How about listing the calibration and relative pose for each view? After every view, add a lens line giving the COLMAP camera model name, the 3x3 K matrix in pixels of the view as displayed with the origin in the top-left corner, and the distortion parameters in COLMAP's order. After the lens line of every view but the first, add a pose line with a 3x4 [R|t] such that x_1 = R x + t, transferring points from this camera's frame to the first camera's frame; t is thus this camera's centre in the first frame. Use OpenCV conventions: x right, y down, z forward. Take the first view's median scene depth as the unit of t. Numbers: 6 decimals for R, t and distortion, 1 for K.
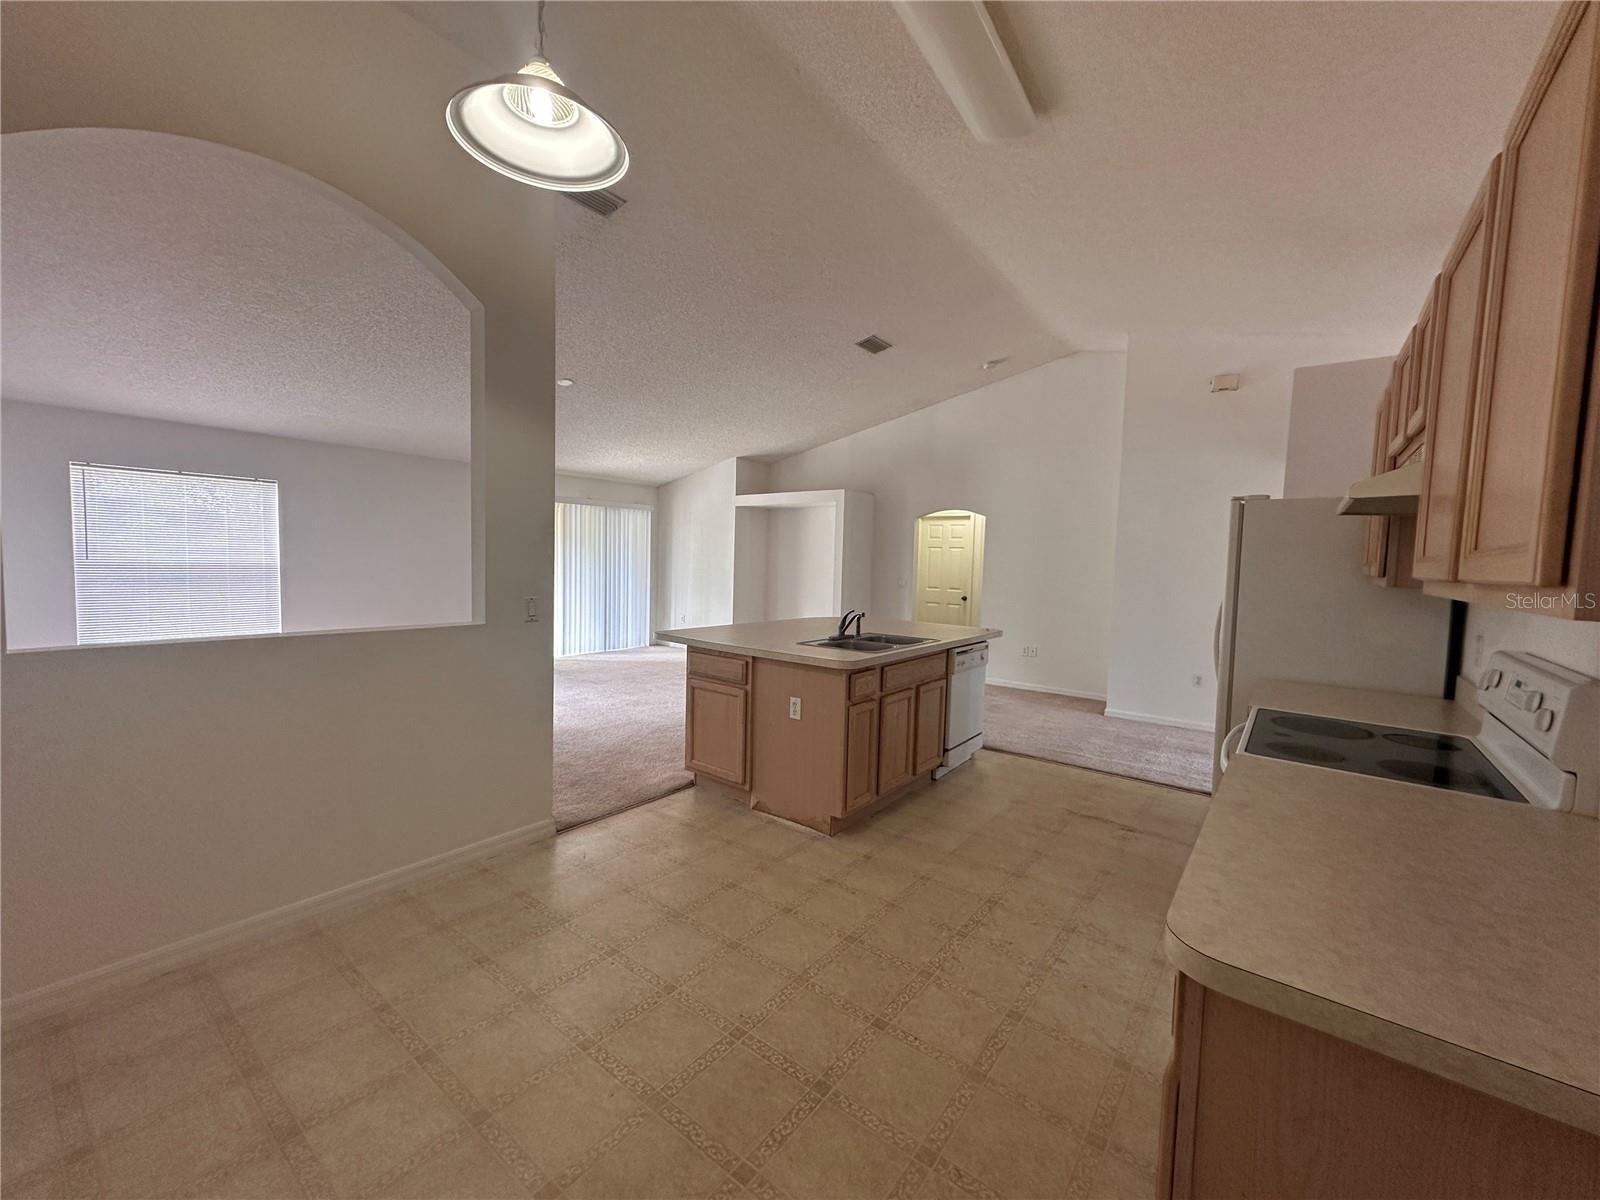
lens RADIAL K [[638.9, 0, 798.1], [0, 638.9, 598.5], [0, 0, 1]] dist [0.013485, -0.001506]
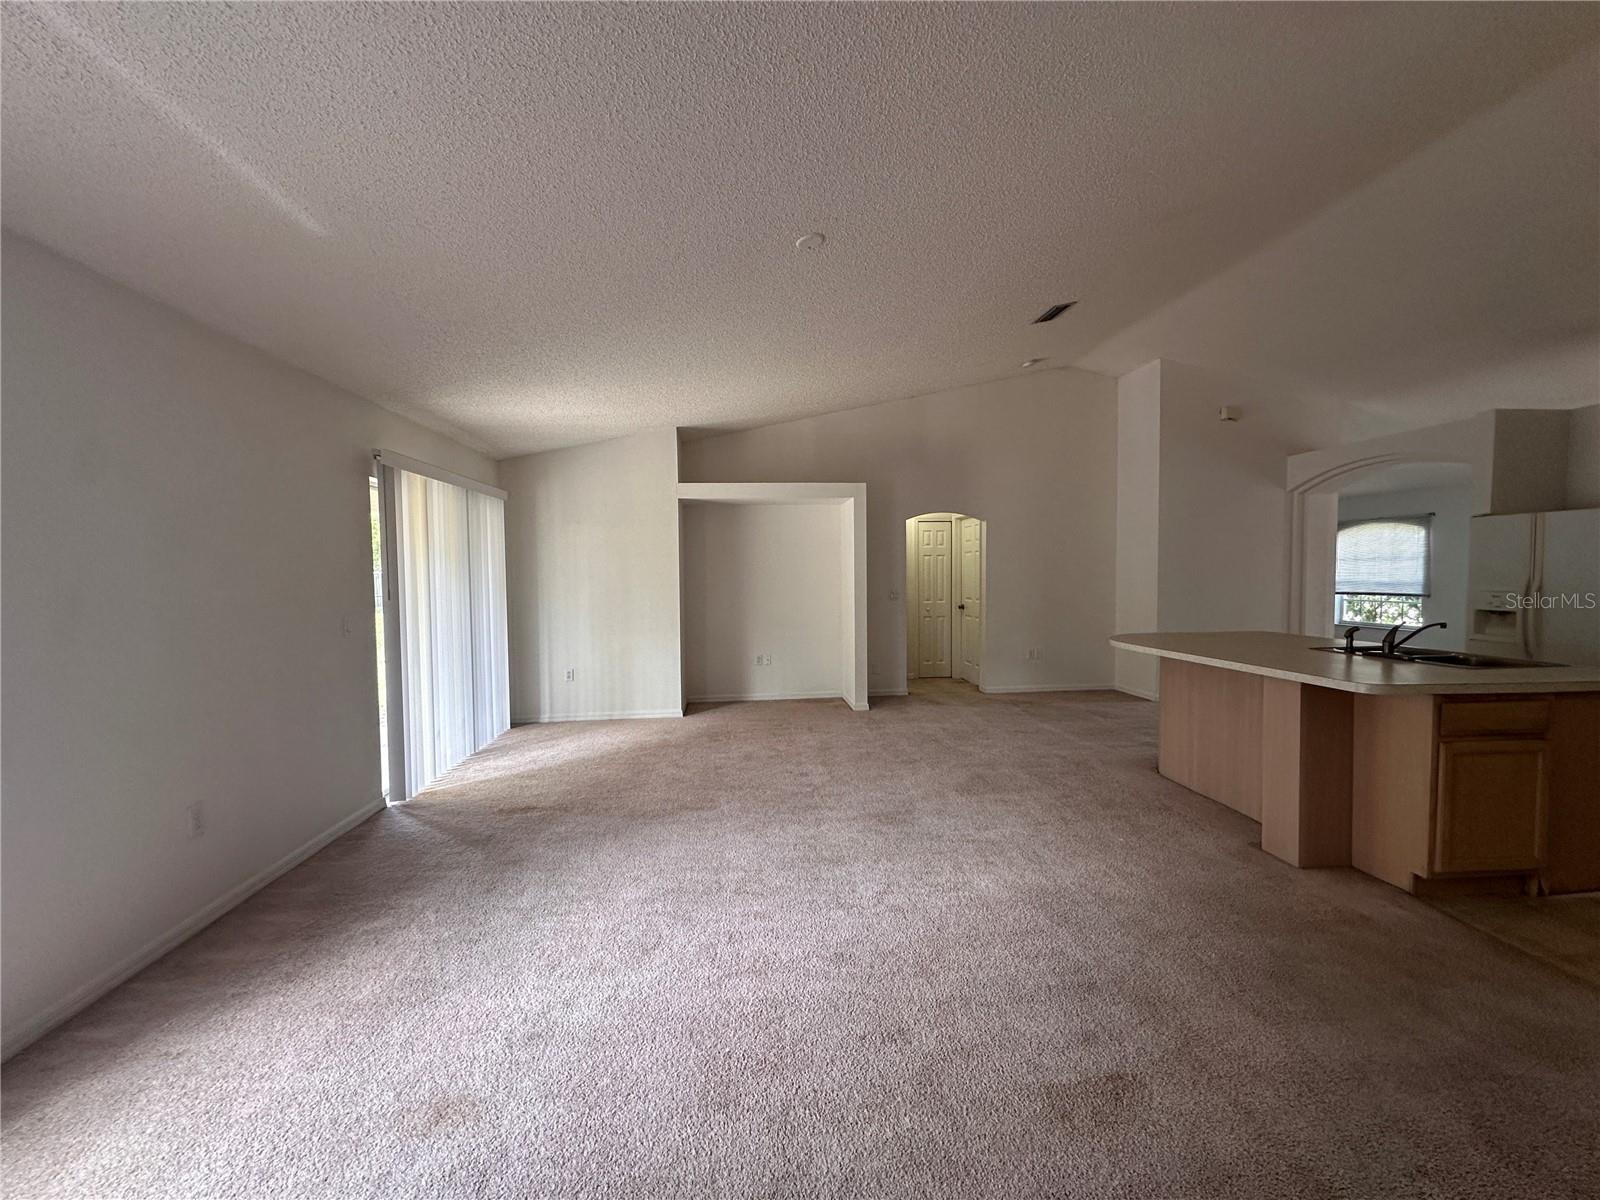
lens RADIAL K [[638.9, 0, 801.6], [0, 638.9, 600.0], [0, 0, 1]] dist [0.013485, -0.001506]
pose [[0.716671, -0.066245, 0.694258, -0.668052], [0.075524, 0.996996, 0.017170, -0.052795], [-0.693310, 0.040128, 0.719522, 0.578973]]
